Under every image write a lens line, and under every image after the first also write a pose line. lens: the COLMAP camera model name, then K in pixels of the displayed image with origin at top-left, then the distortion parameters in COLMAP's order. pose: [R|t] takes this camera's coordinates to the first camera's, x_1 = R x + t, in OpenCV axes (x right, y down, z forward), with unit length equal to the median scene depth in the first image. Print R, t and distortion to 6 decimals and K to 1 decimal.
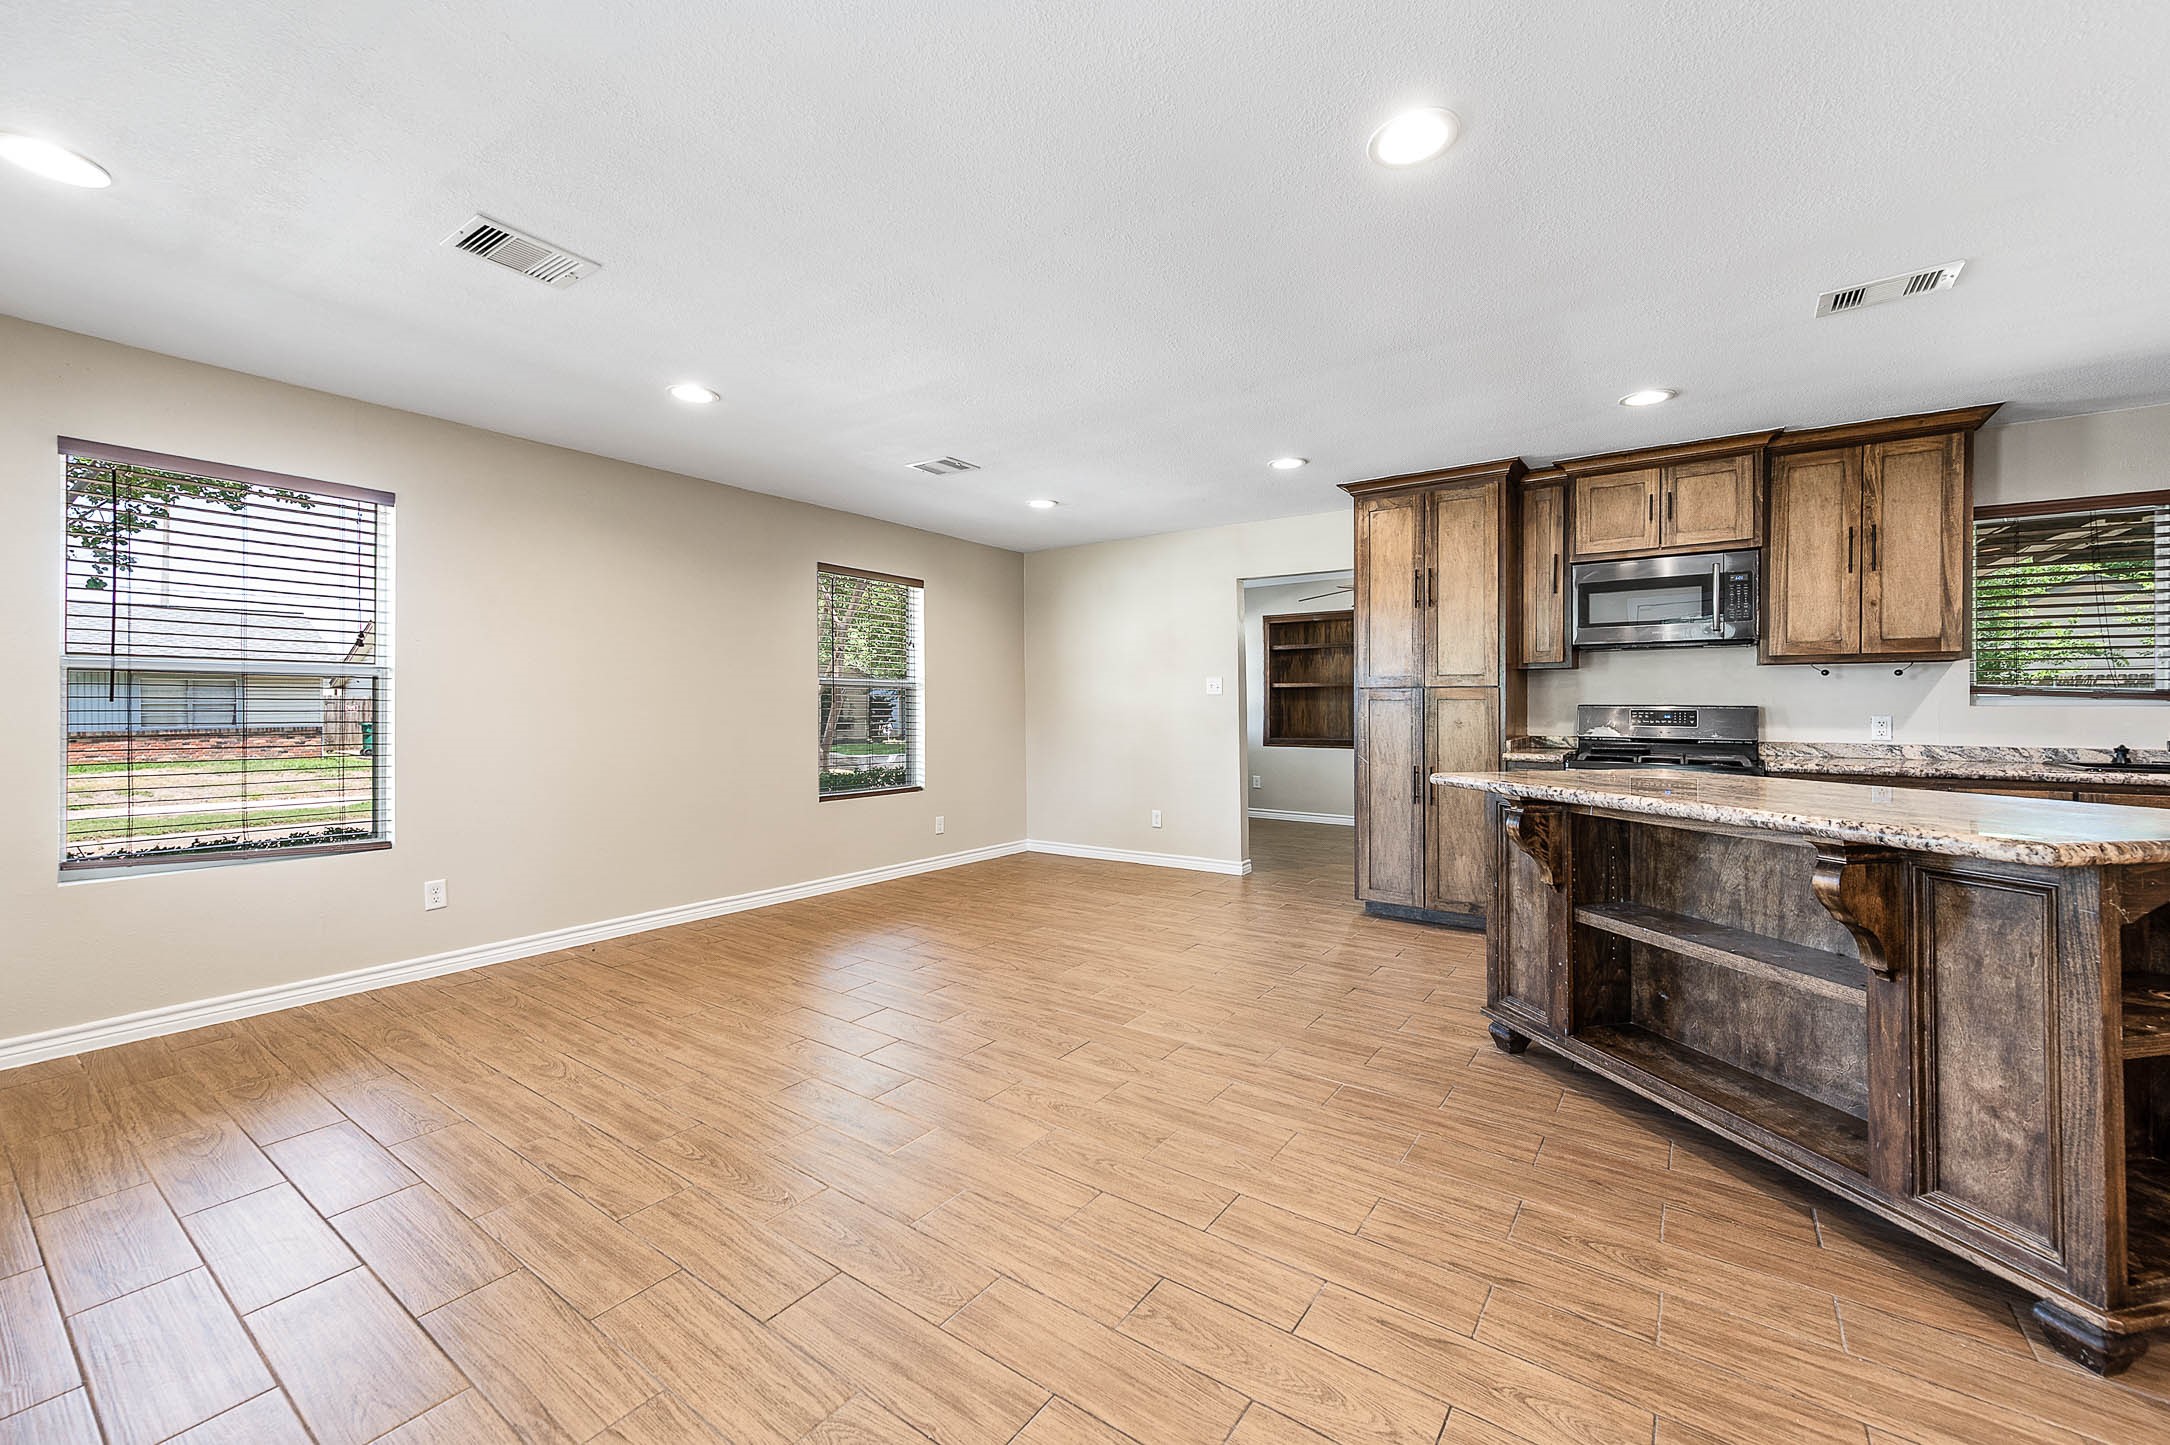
lens RADIAL K [[855.2, 0, 1090.5], [0, 855.2, 706.4], [0, 0, 1]] dist [0.010407, -0.000191]
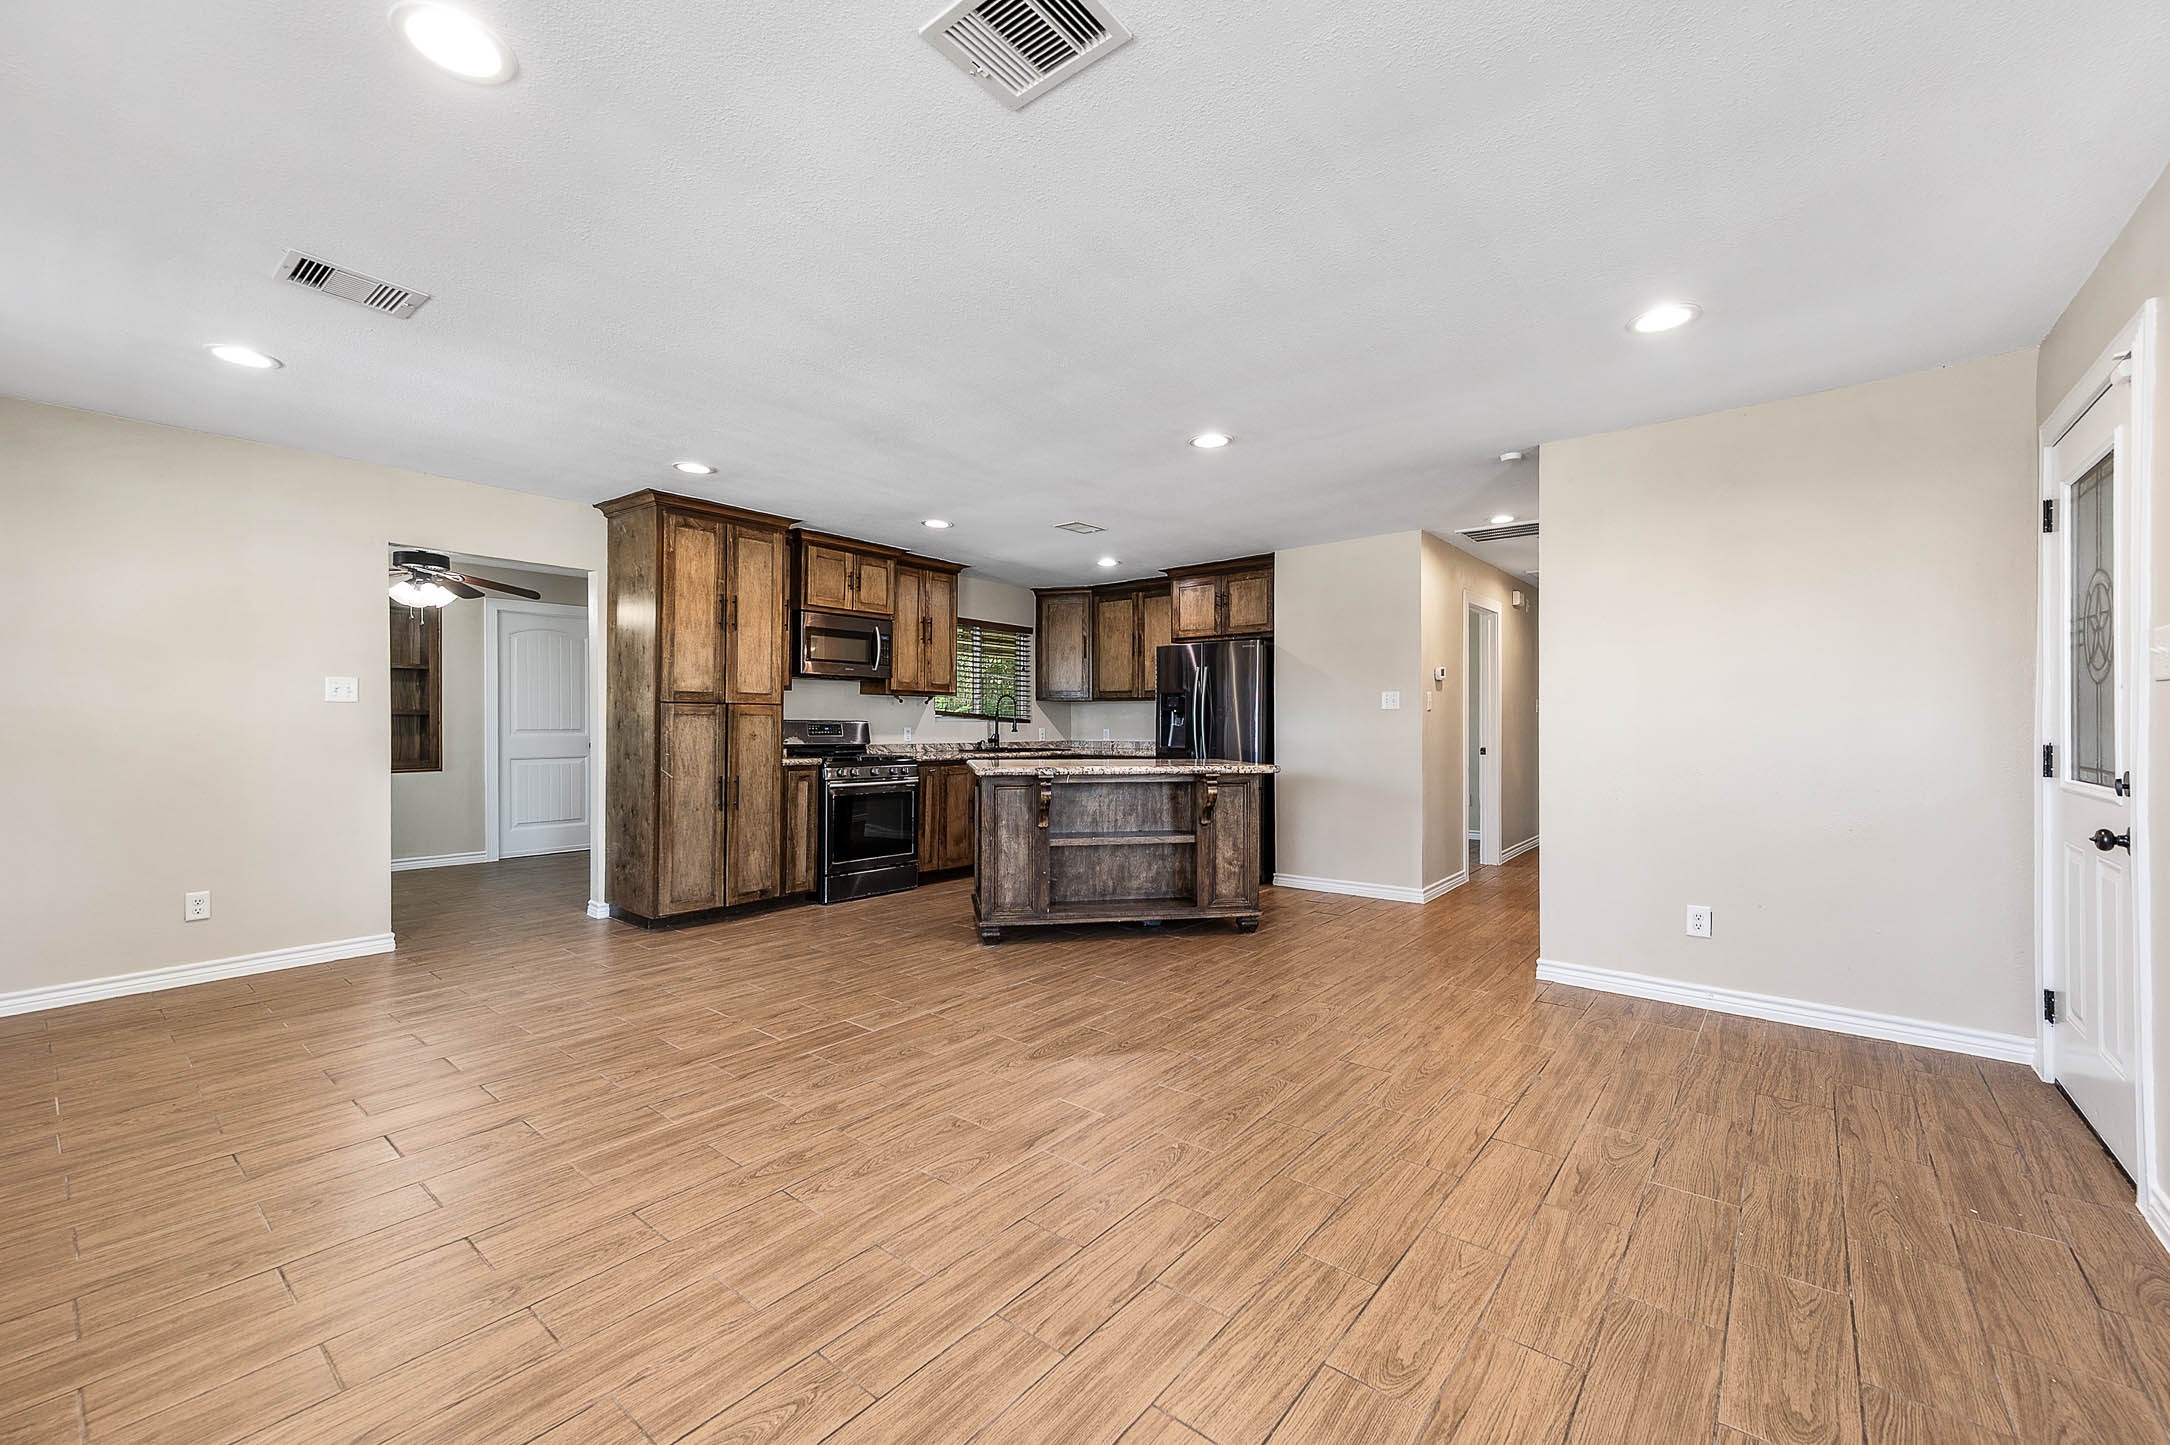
lens RADIAL K [[871.0, 0, 1085.0], [0, 871.0, 722.5], [0, 0, 1]] dist [0.010632, 0.000010]
pose [[0.070409, 0.001280, 0.997517, -1.002599], [-0.003439, 0.999994, -0.001041, 0.002795], [-0.997512, -0.003357, 0.070413, 0.682047]]
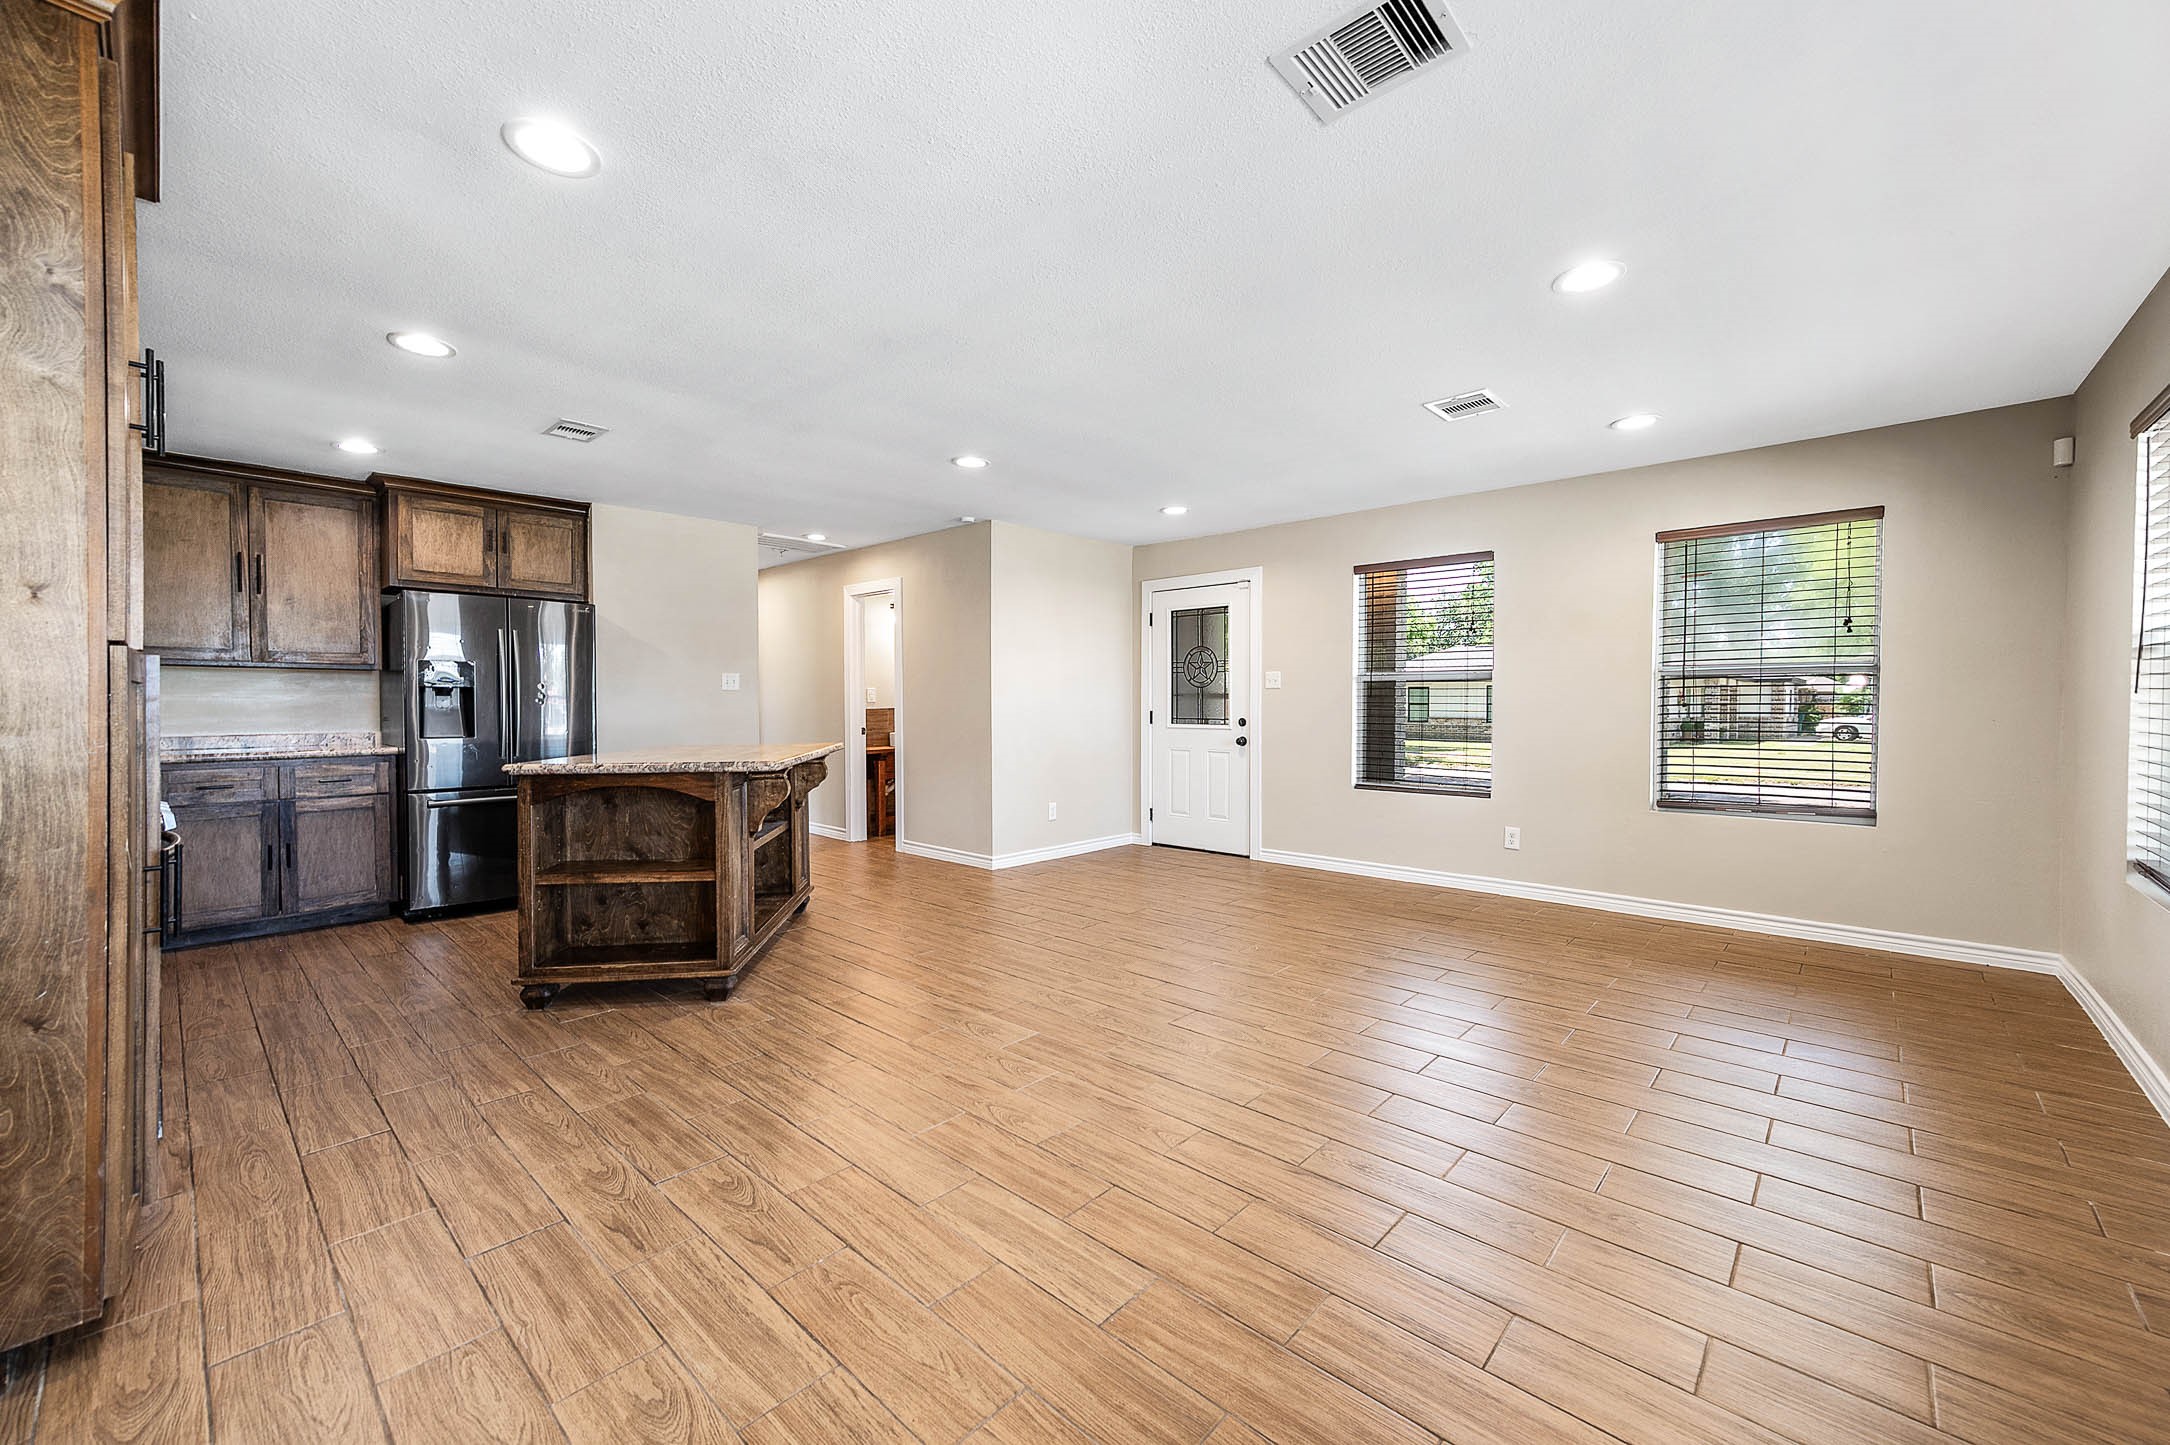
lens RADIAL K [[855.2, 0, 1090.5], [0, 855.2, 706.4], [0, 0, 1]] dist [0.010407, -0.000191]
pose [[-0.992725, 0.000735, 0.120403, -0.138439], [0.001104, 0.999995, 0.002992, 0.002744], [-0.120400, 0.003103, -0.992721, 1.970440]]
